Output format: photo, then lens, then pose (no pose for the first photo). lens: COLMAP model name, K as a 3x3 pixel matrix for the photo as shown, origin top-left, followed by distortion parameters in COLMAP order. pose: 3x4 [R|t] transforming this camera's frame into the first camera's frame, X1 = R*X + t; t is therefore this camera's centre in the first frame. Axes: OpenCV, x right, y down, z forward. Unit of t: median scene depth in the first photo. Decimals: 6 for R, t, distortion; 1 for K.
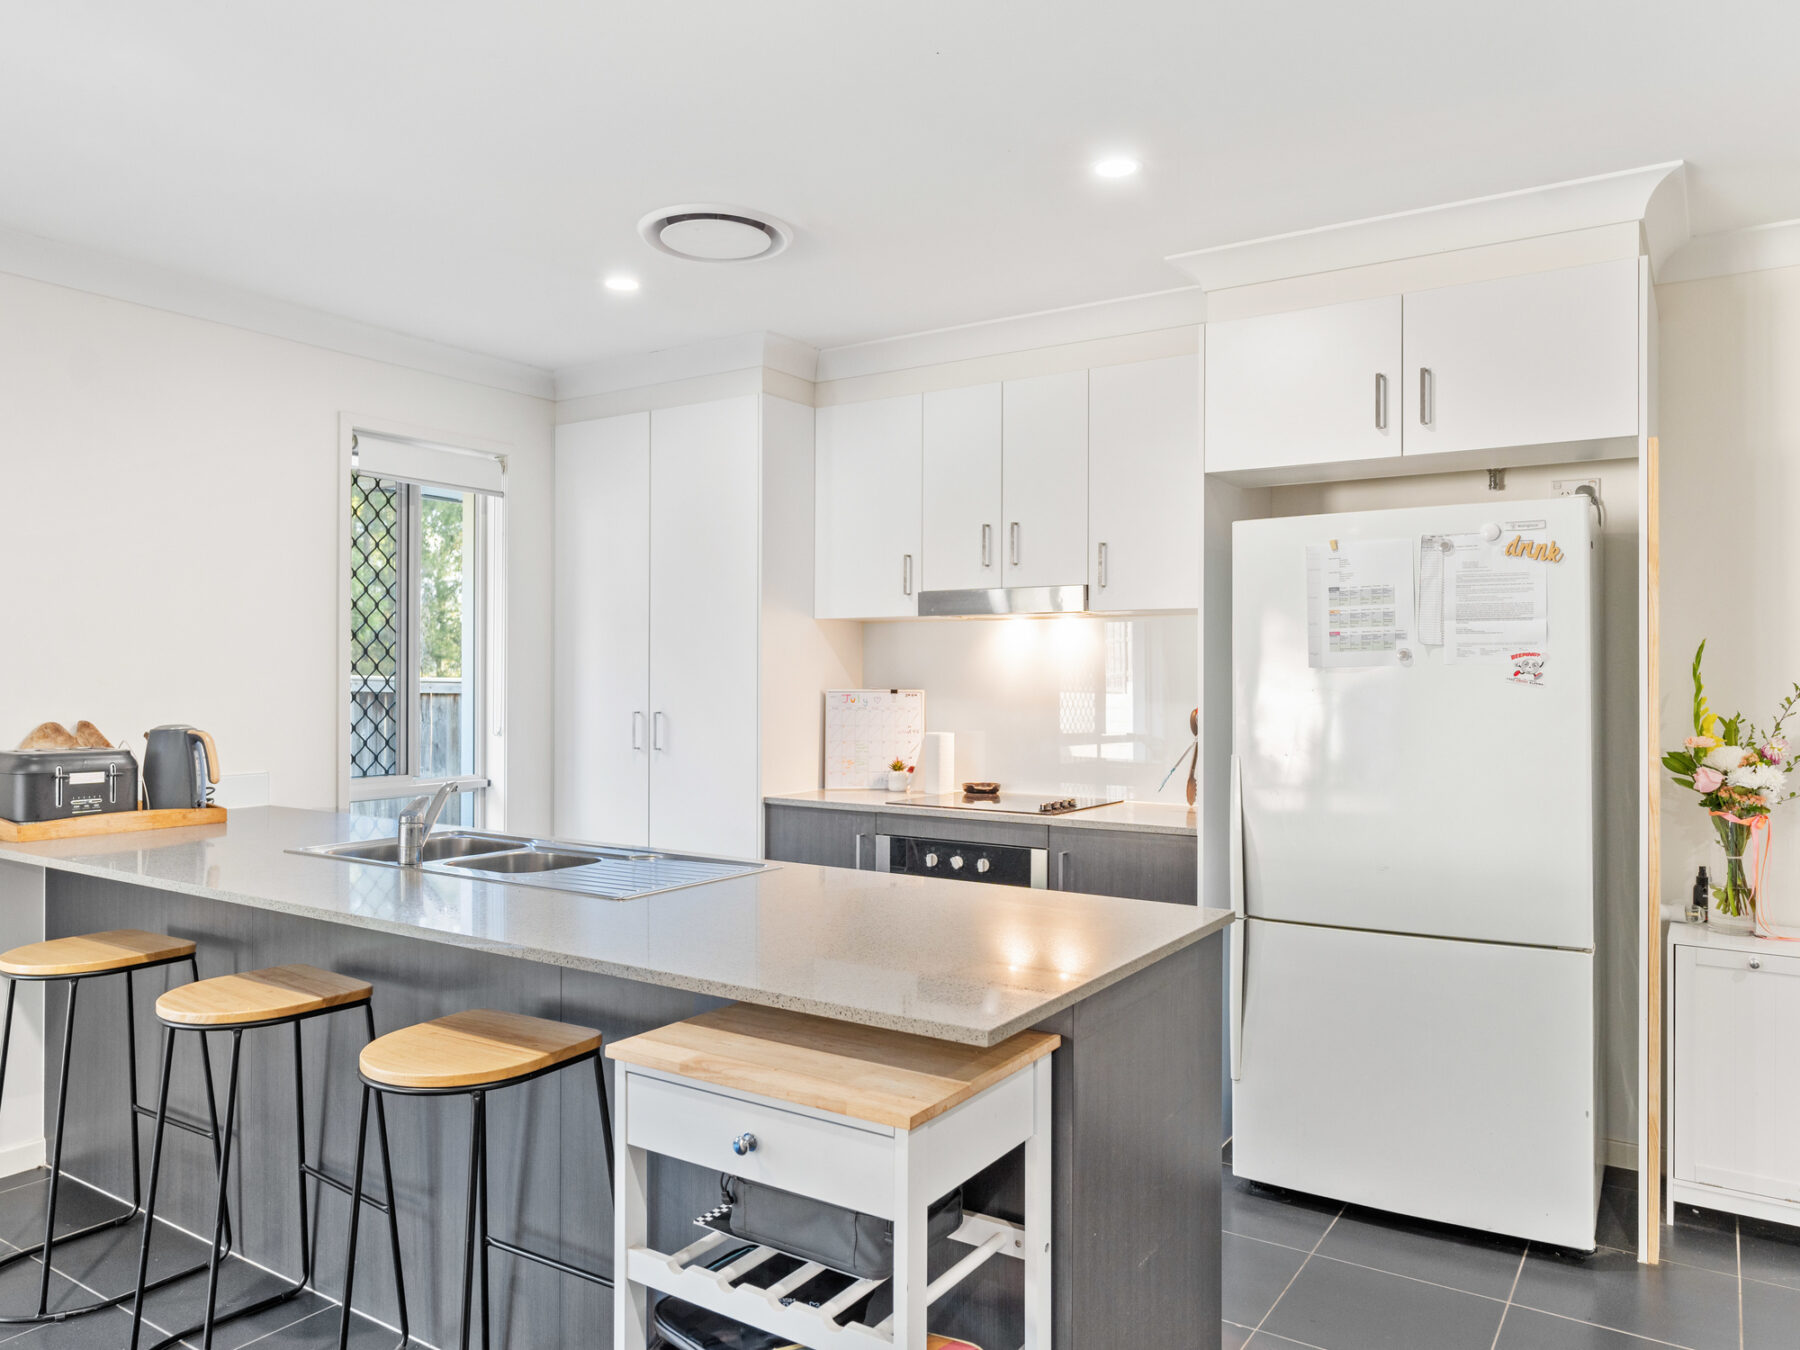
lens RADIAL K [[1251.1, 0, 902.1], [0, 1251.1, 673.7], [0, 0, 1]] dist [0.011821, 0.001641]
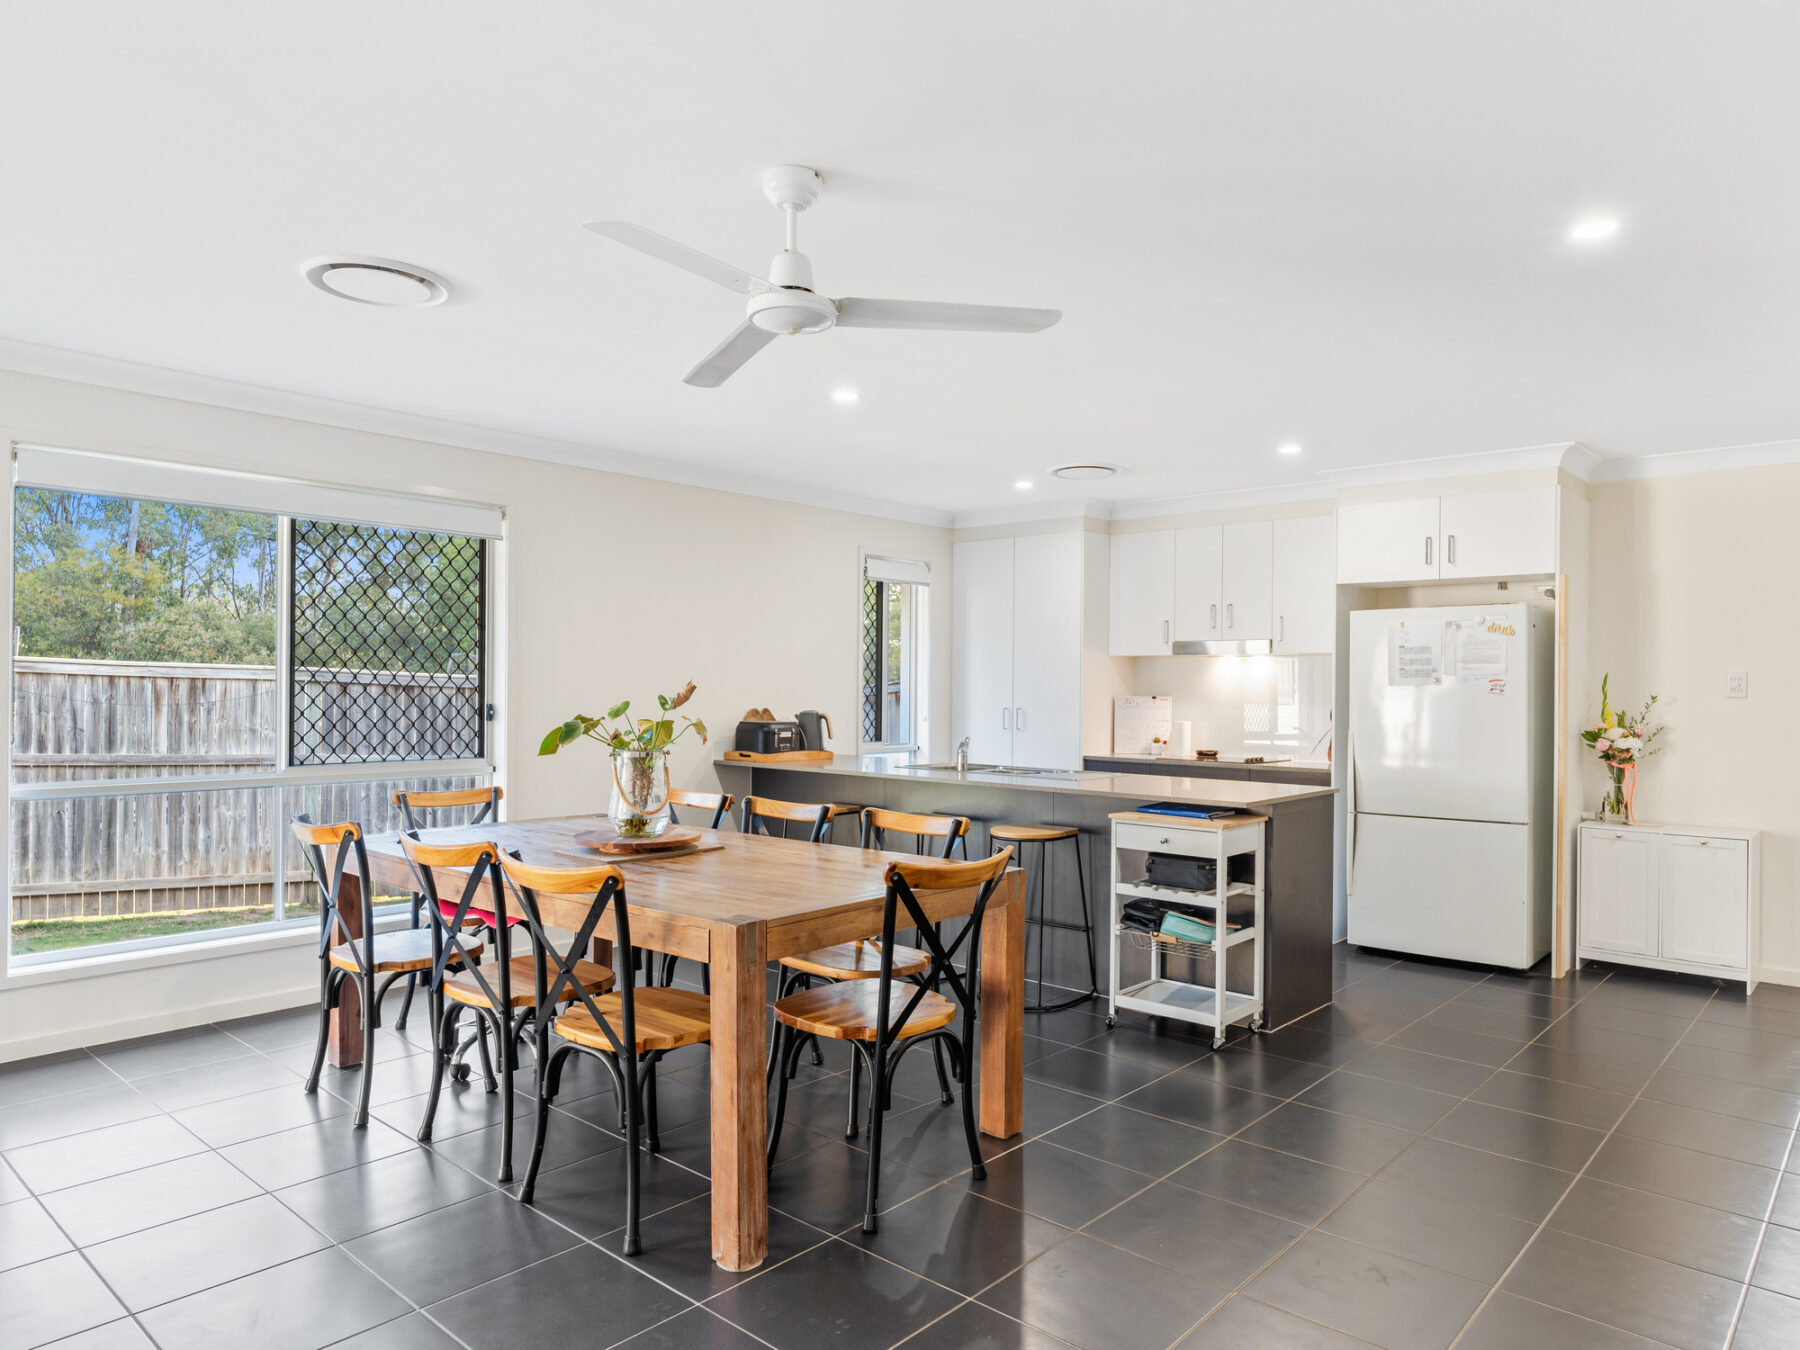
lens RADIAL K [[1146.2, 0, 894.2], [0, 1146.2, 685.1], [0, 0, 1]] dist [-0.003506, -0.001428]
pose [[0.987455, 0.005912, -0.157788, -0.163639], [-0.006113, 0.999981, -0.000786, 0.000175], [0.157781, 0.001741, 0.987473, -0.917811]]
